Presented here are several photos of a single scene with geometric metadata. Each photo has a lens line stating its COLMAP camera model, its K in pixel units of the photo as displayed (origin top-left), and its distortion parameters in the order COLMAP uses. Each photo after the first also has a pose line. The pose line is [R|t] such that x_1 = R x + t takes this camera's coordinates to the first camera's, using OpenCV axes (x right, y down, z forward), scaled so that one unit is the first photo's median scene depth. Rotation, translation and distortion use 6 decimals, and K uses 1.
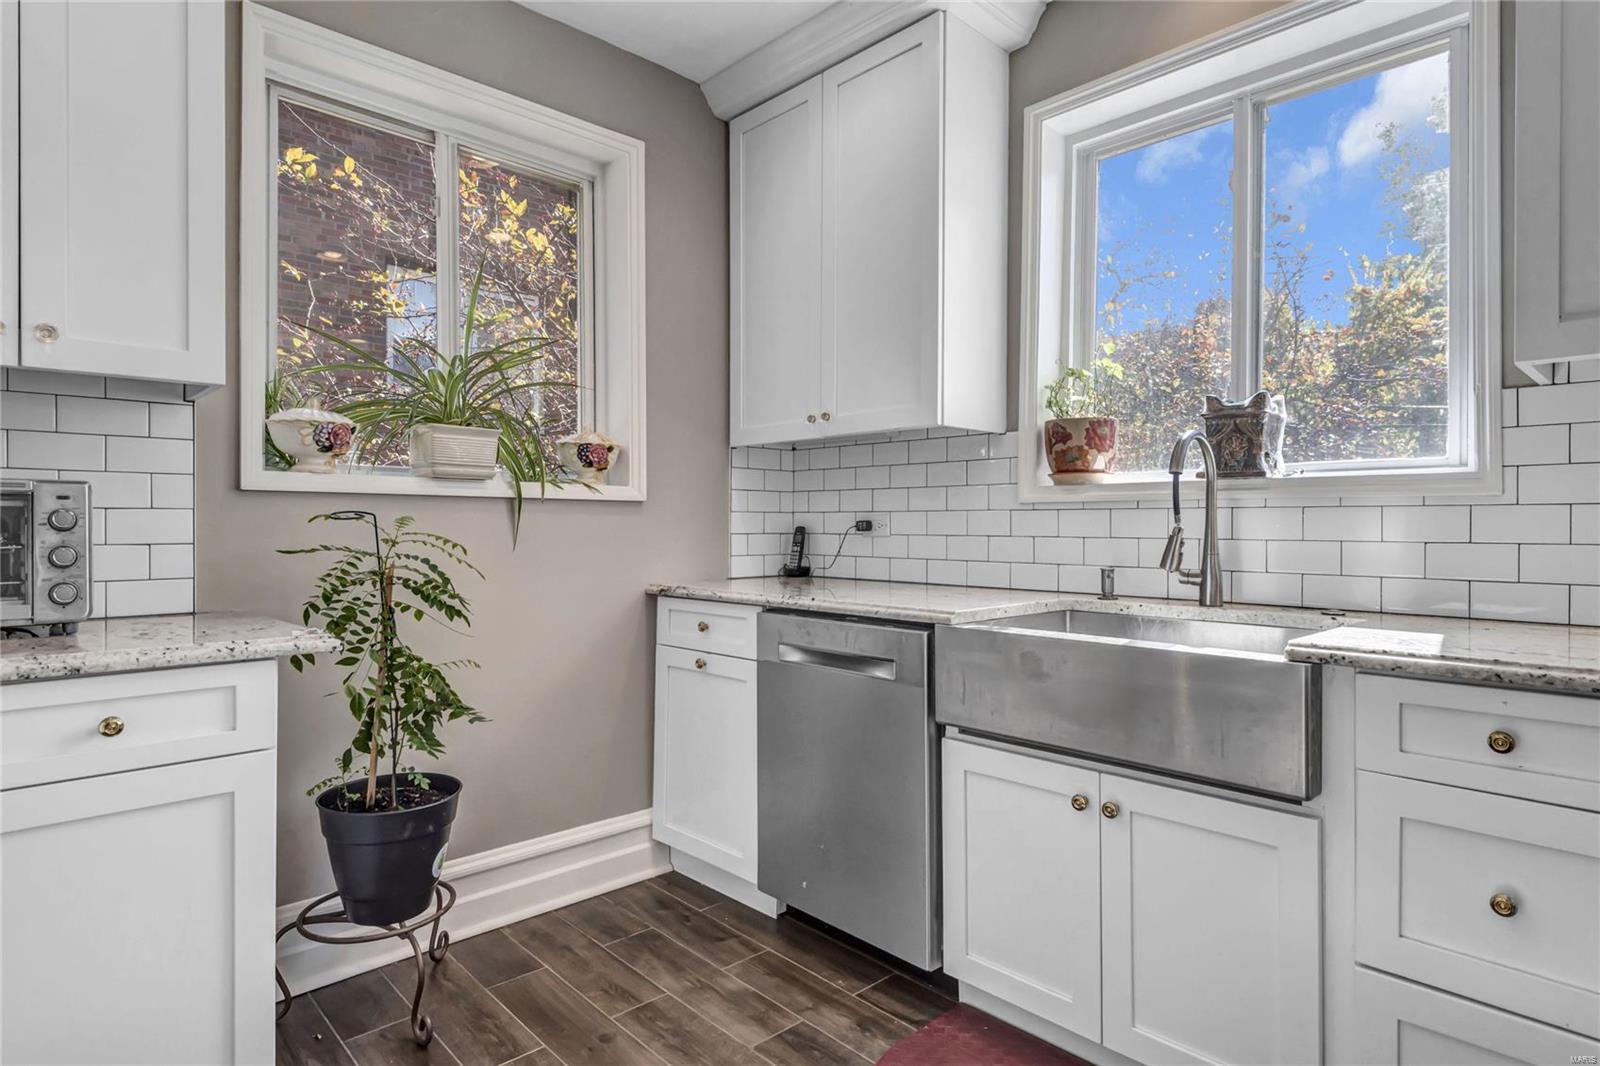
lens RADIAL K [[863.2, 0, 801.7], [0, 863.2, 526.1], [0, 0, 1]] dist [0.006271, -0.000340]
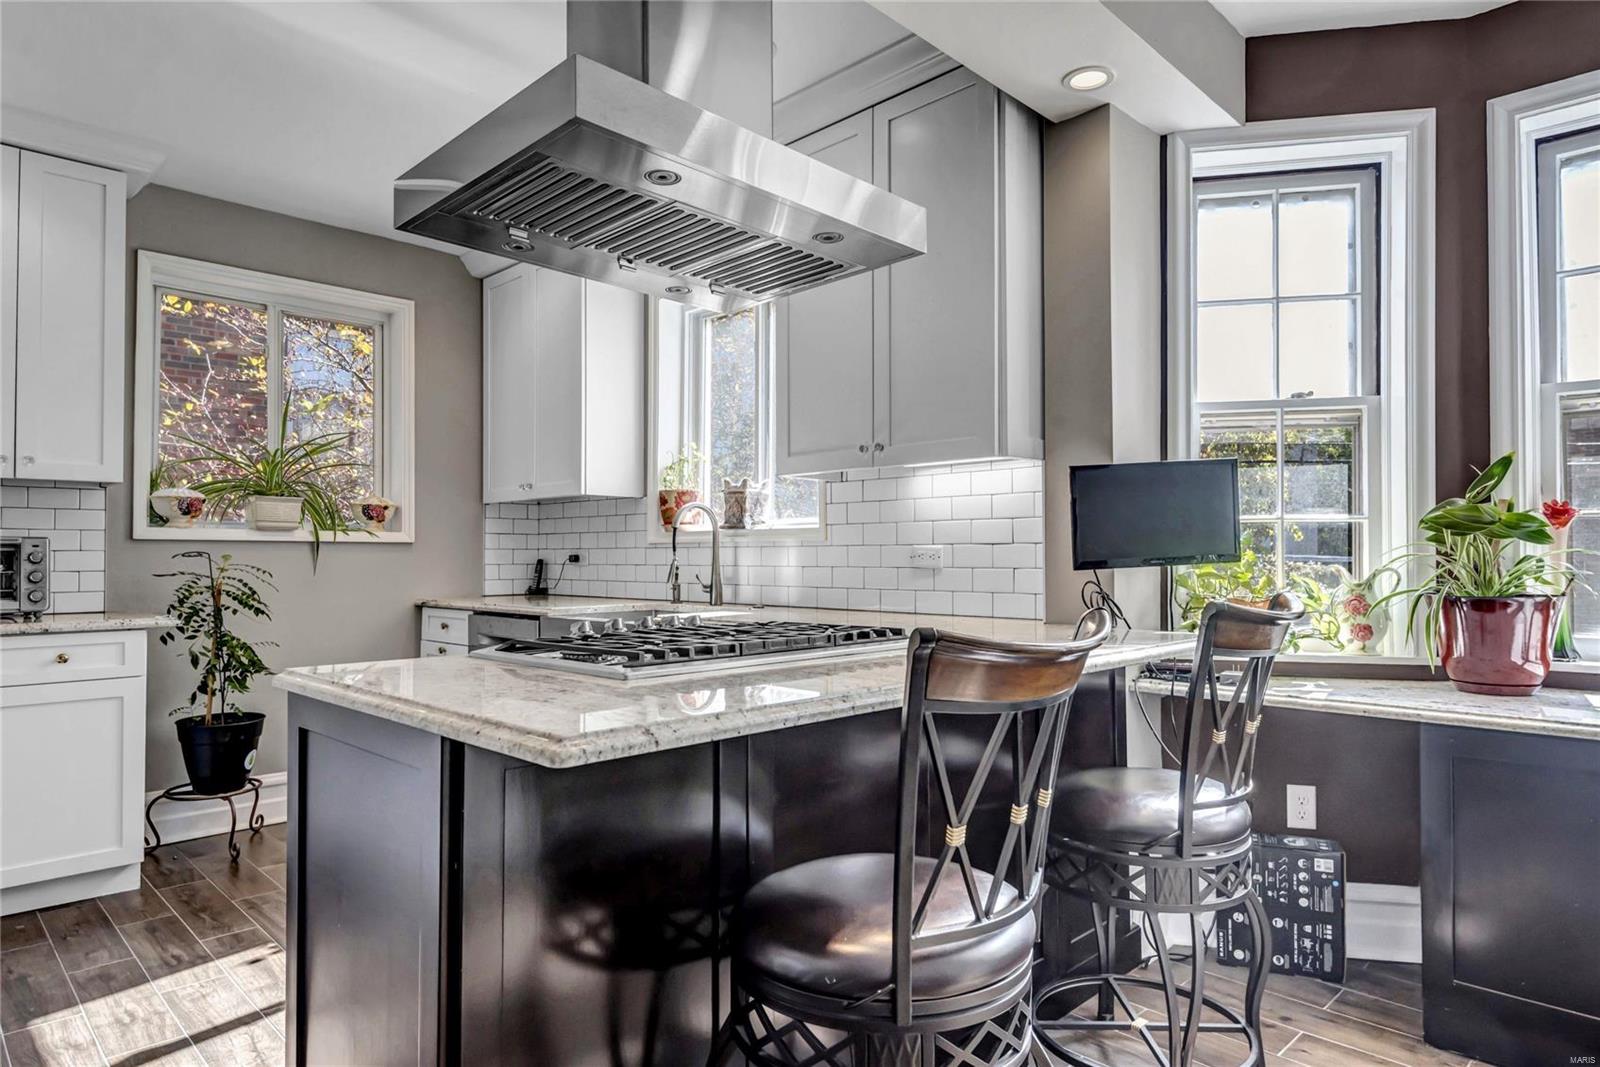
lens RADIAL K [[941.0, 0, 796.3], [0, 941.0, 537.5], [0, 0, 1]] dist [0.009939, -0.016807]
pose [[0.999853, -0.004337, 0.016613, 0.590142], [0.004691, 0.999762, -0.021322, -0.000096], [-0.016517, 0.021397, 0.999635, -0.822024]]
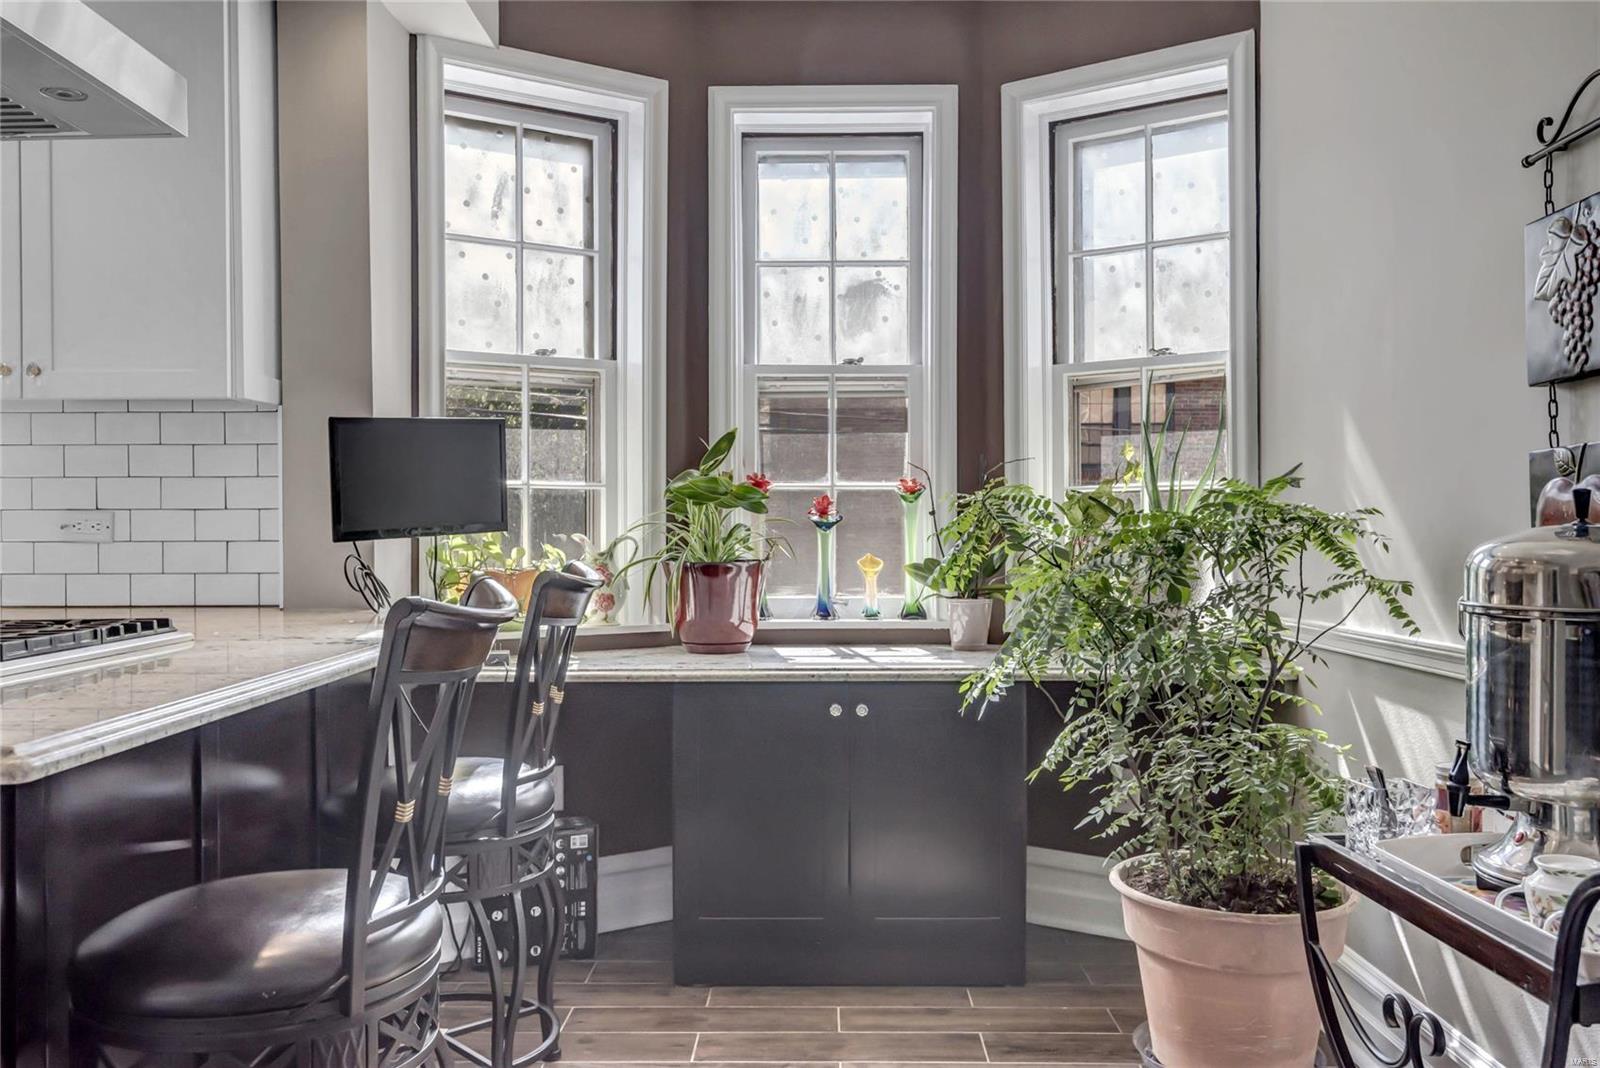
lens RADIAL K [[1328.4, 0, 800.0], [0, 1328.4, 534.0], [0, 0, 1]] dist [-0.009115, -0.002618]
pose [[0.691607, -0.010675, 0.722195, 0.291874], [0.006184, 0.999942, 0.008859, -0.000340], [-0.722247, -0.001661, 0.691633, -0.959250]]
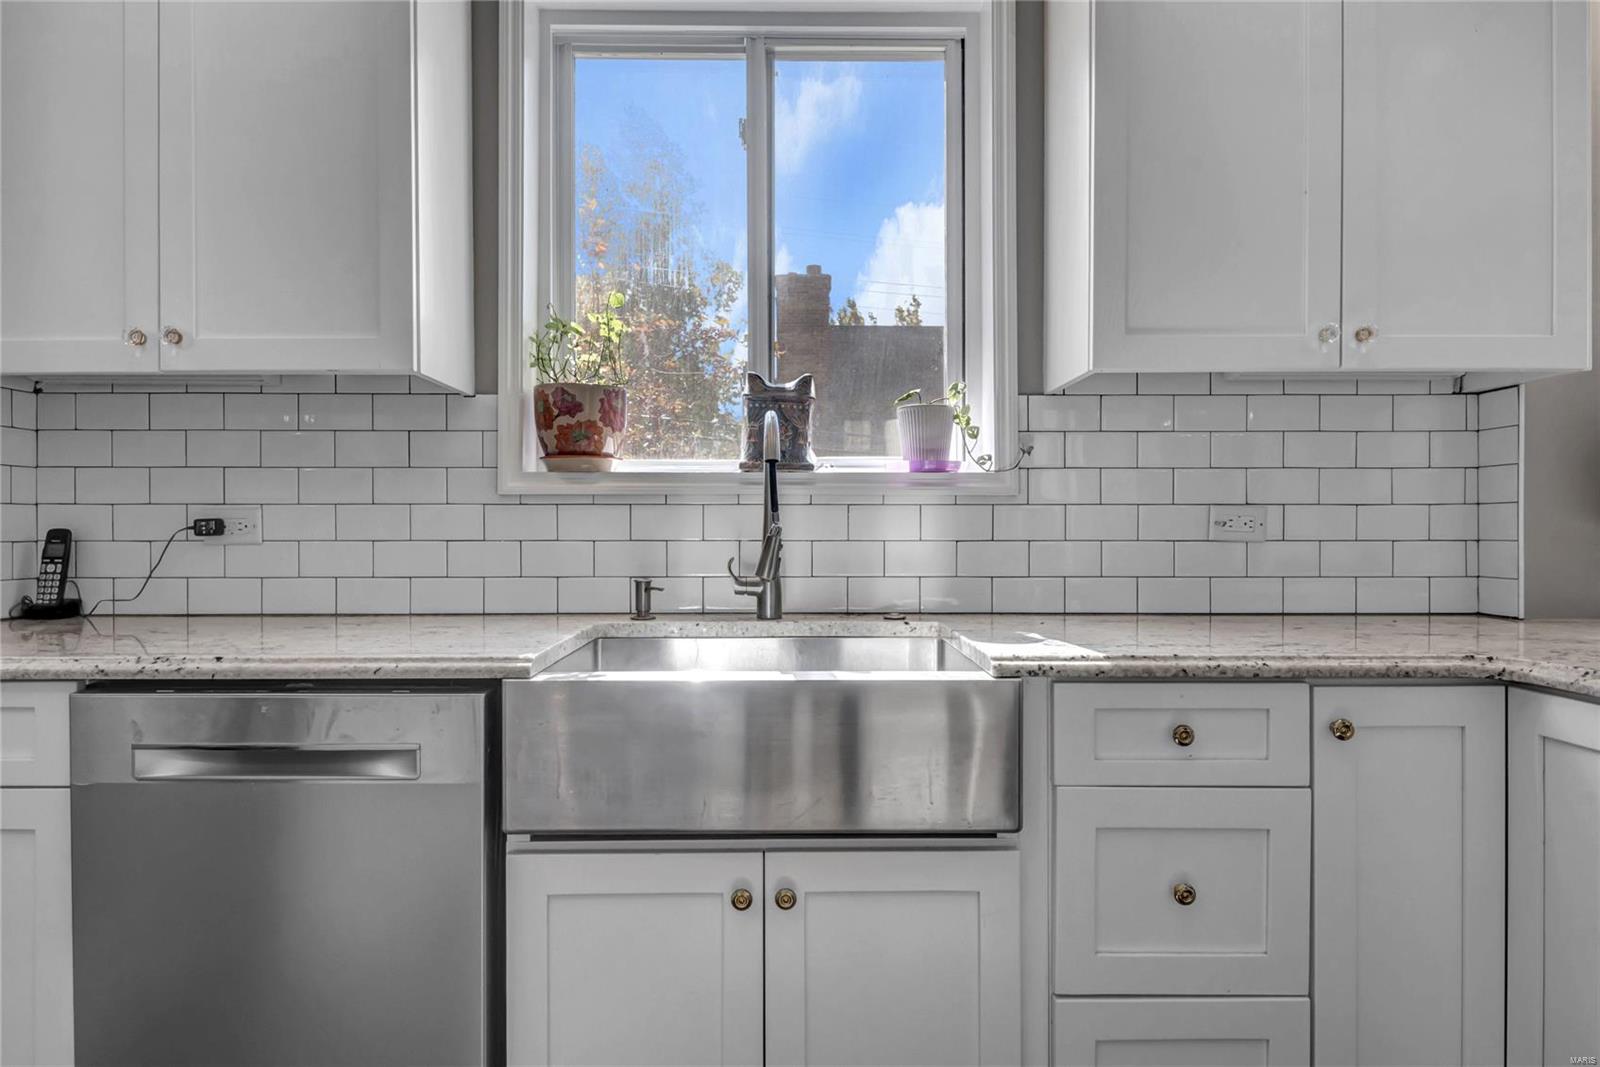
lens RADIAL K [[962.4, 0, 800.0], [0, 962.4, 533.5], [0, 0, 1]] dist [0.013892, -0.000293]
pose [[0.690874, -0.007843, 0.722933, -0.189448], [0.003720, 0.999966, 0.007293, 0.001015], [-0.722966, -0.002349, 0.690880, 0.317628]]
